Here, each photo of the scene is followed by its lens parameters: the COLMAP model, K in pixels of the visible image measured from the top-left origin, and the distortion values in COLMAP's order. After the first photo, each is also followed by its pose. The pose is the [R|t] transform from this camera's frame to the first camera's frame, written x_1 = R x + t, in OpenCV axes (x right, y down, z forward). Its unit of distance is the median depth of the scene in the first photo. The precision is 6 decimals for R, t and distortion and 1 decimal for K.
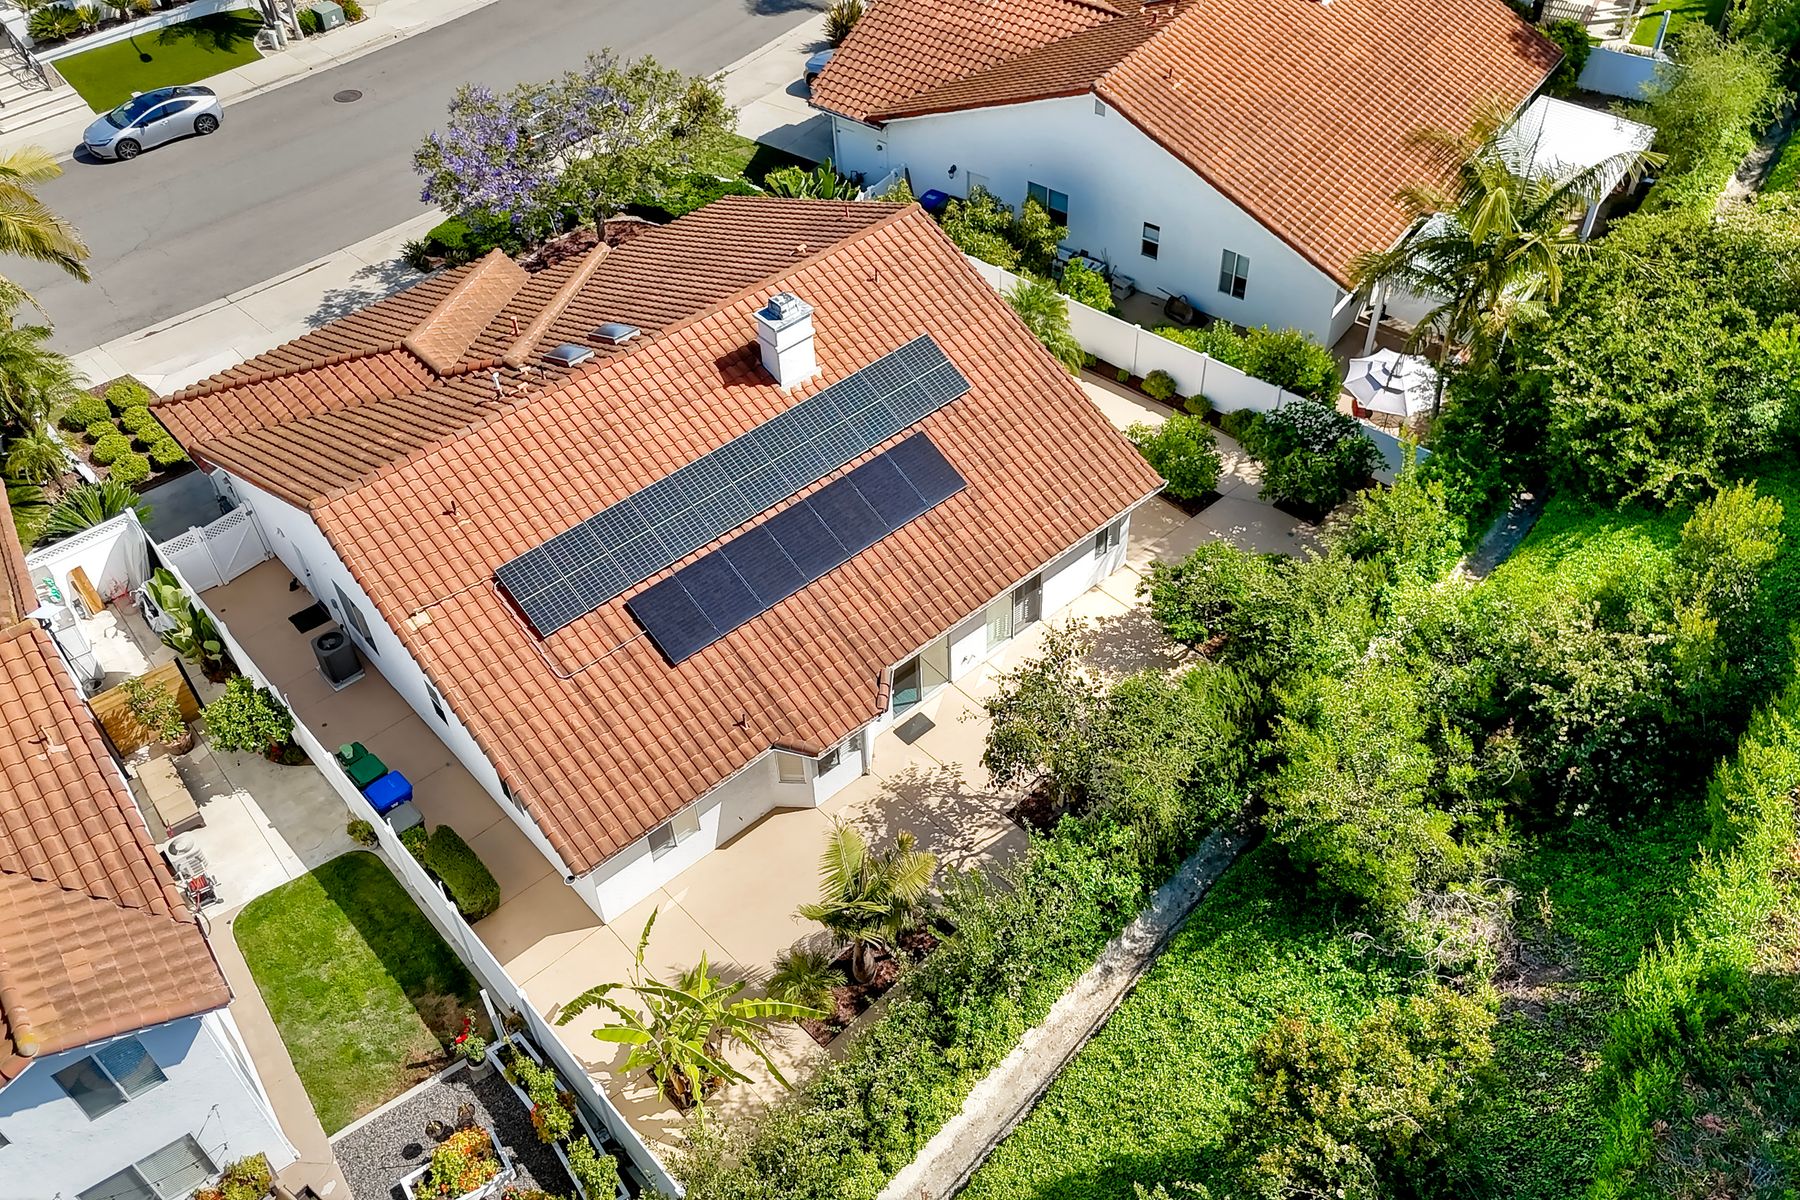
lens RADIAL K [[1564.0, 0, 933.0], [0, 1564.0, 605.4], [0, 0, 1]] dist [0.101383, -0.110304]
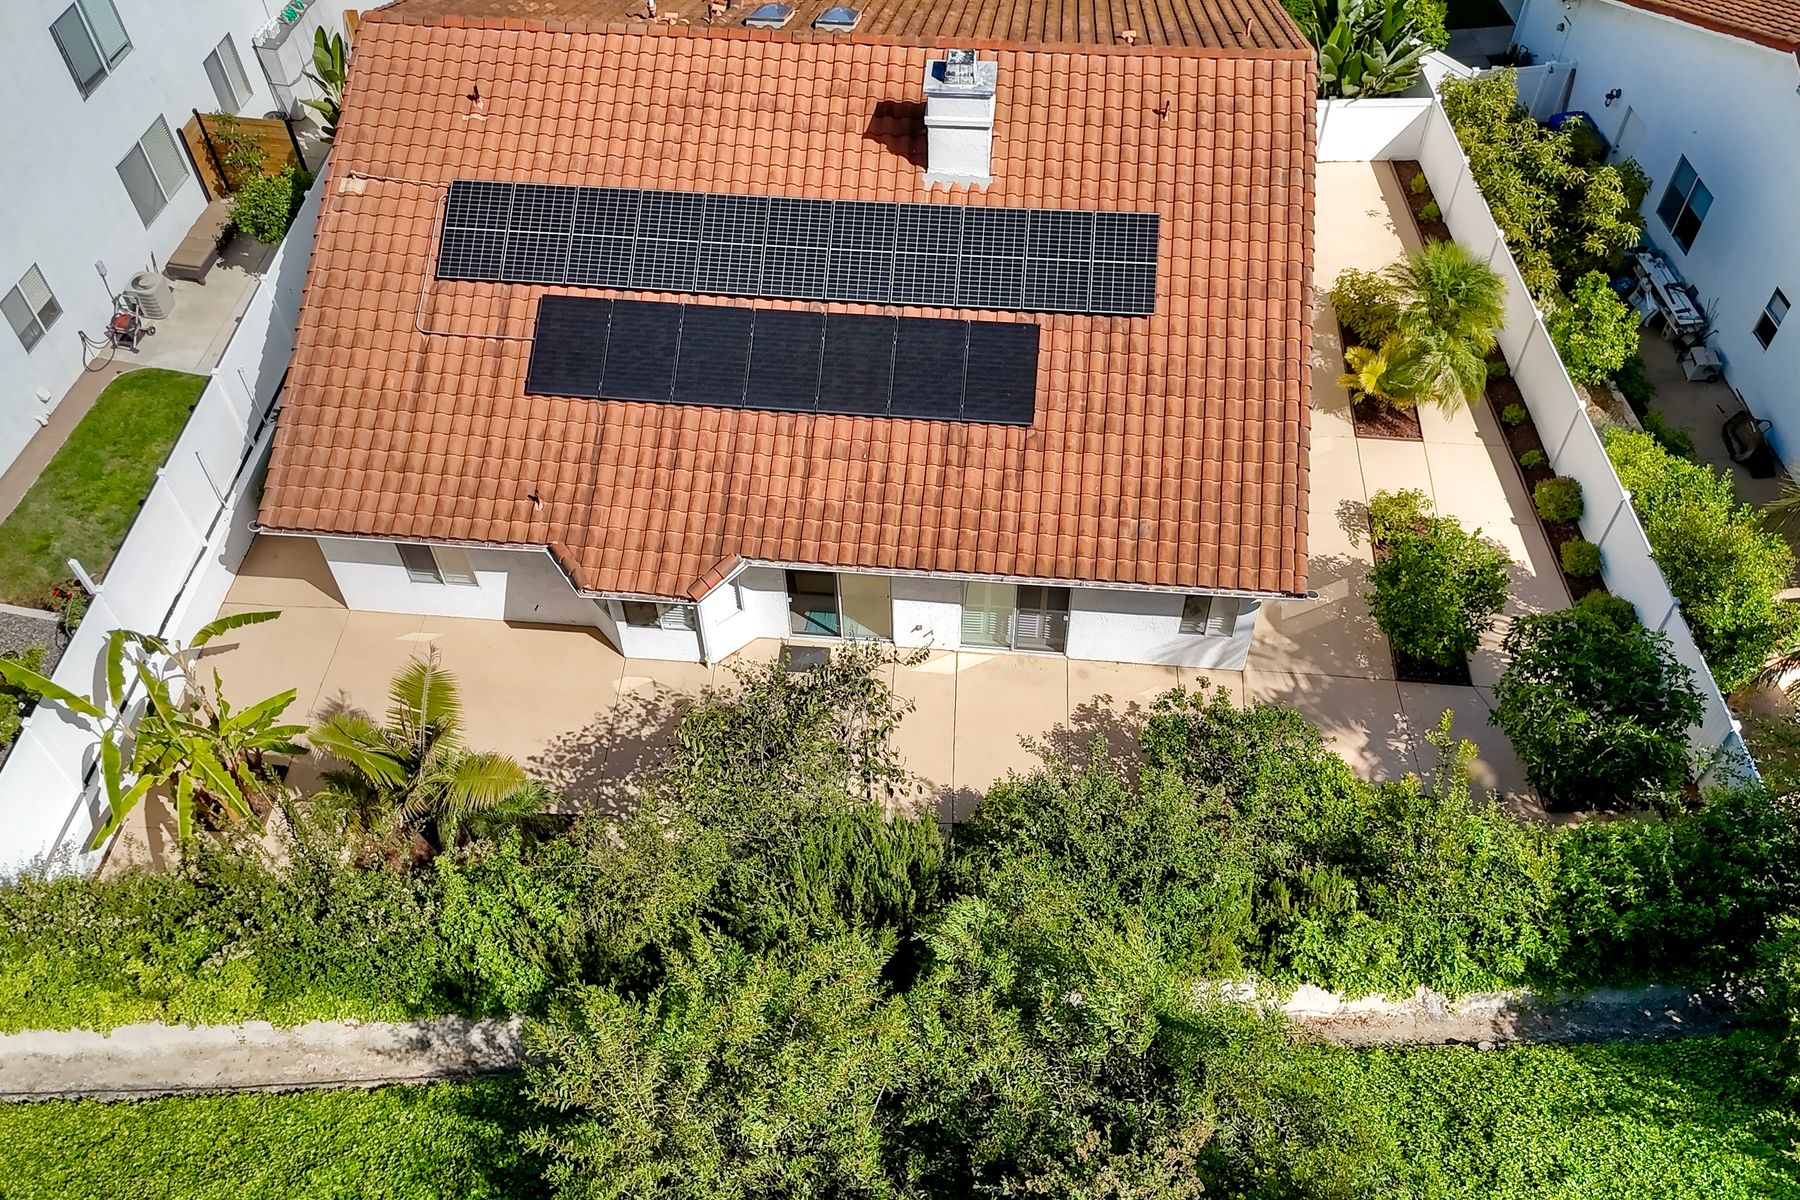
lens RADIAL K [[1566.5, 0, 904.6], [0, 1566.5, 608.5], [0, 0, 1]] dist [0.098115, -0.127022]
pose [[0.677561, 0.584059, -0.446974, 0.355471], [-0.528409, 0.809311, 0.256515, -0.165353], [0.511561, 0.062380, 0.856980, 0.396137]]
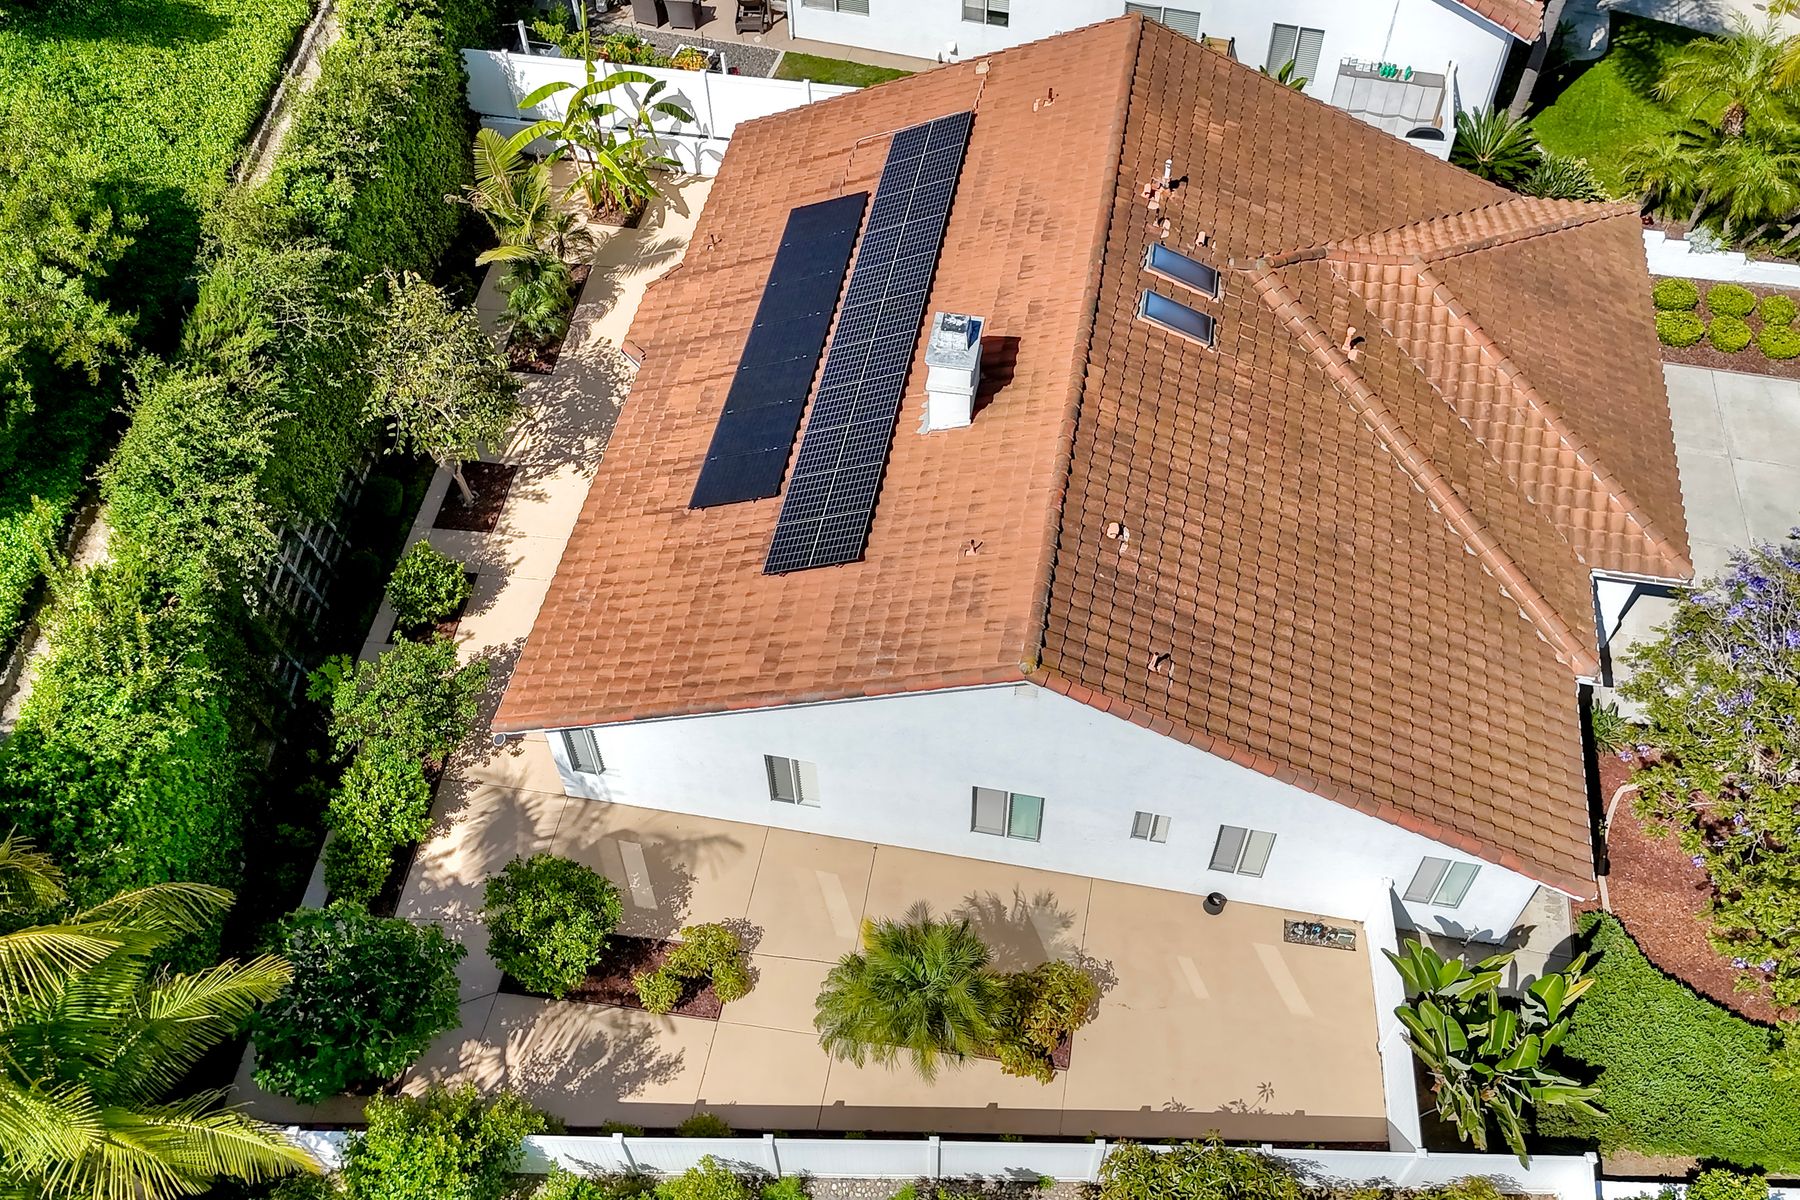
lens RADIAL K [[1566.5, 0, 904.6], [0, 1566.5, 608.5], [0, 0, 1]] dist [0.098115, -0.127022]
pose [[-0.790850, 0.504786, -0.346045, 0.235742], [-0.415370, -0.027452, 0.909238, -0.846836], [0.449471, 0.862808, 0.231384, 0.949945]]
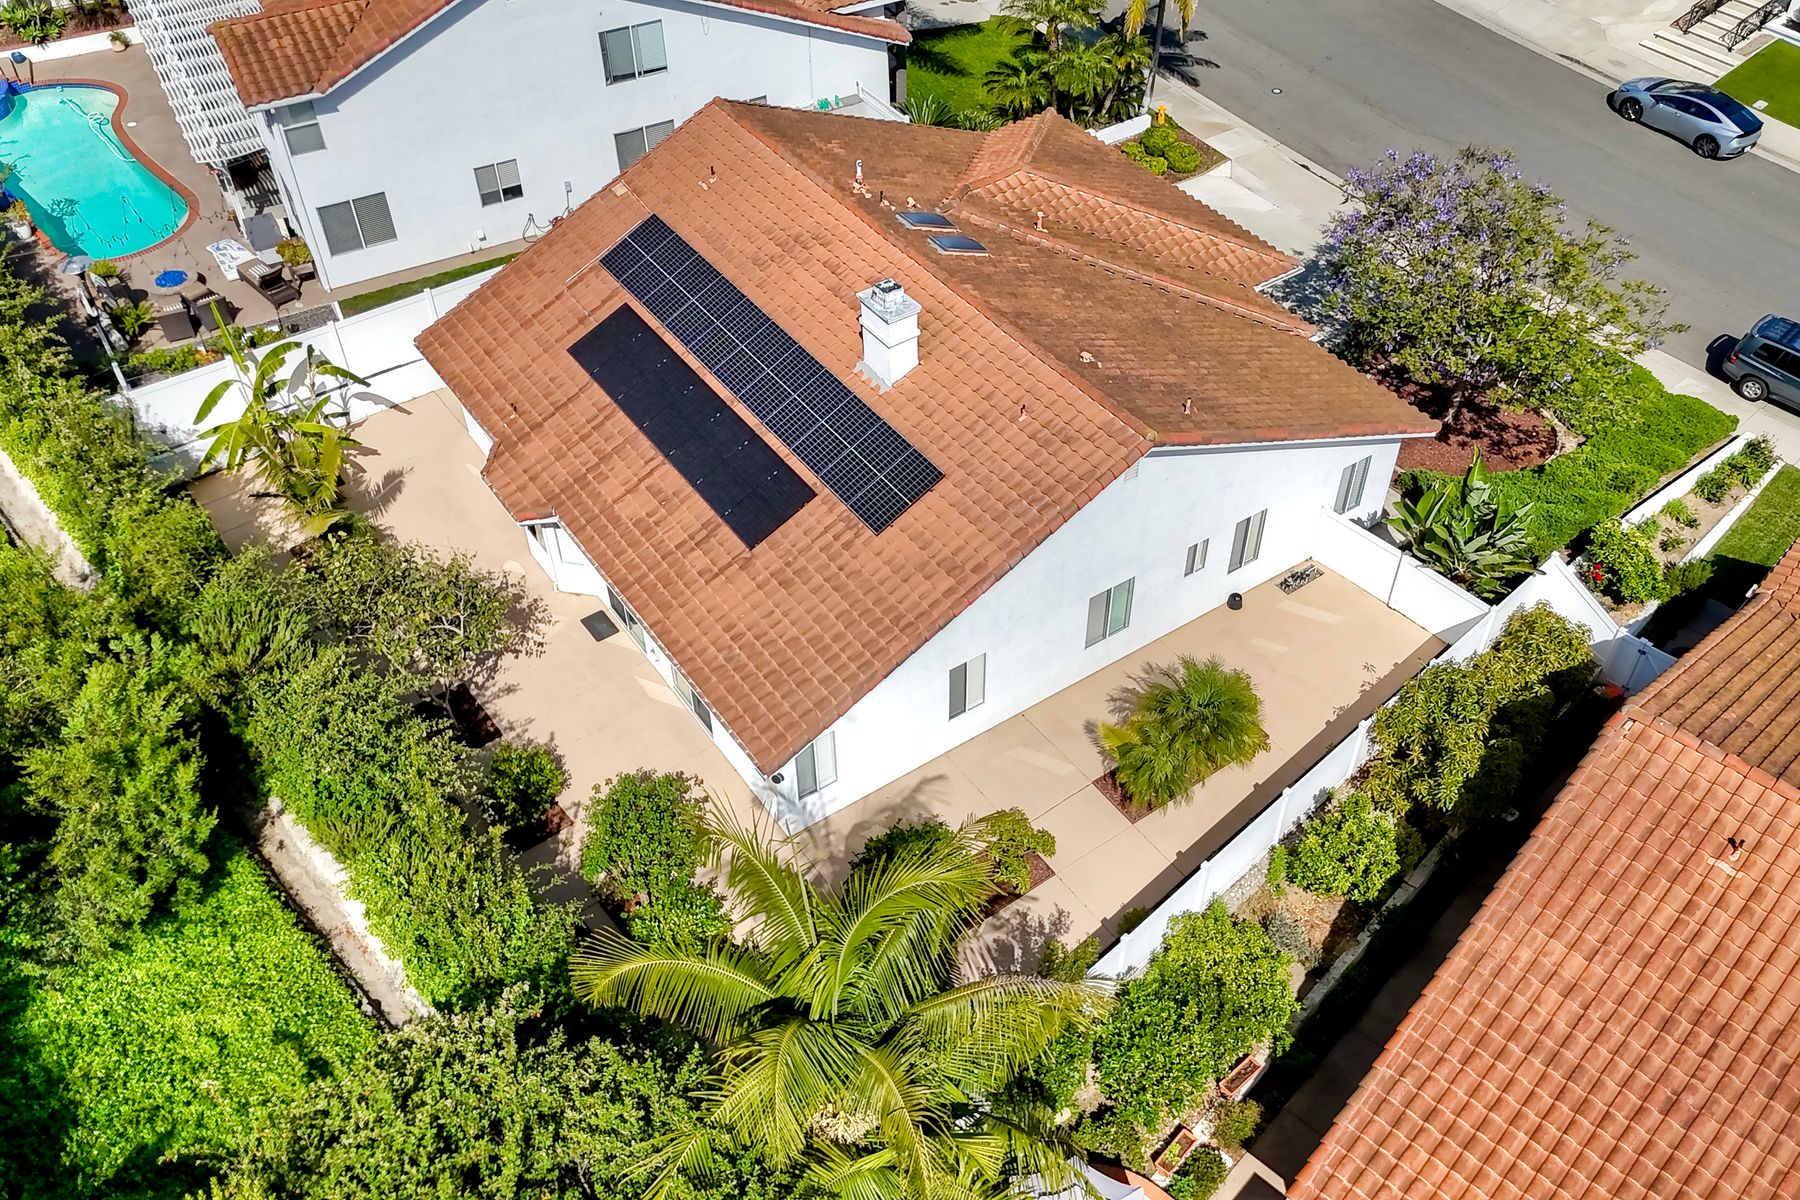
lens RADIAL K [[1566.5, 0, 904.6], [0, 1566.5, 608.5], [0, 0, 1]] dist [0.098115, -0.127022]
pose [[-0.130874, 0.709907, -0.692029, 0.654693], [-0.697851, 0.429842, 0.572922, -0.640278], [0.704185, 0.557914, 0.439154, 0.728231]]
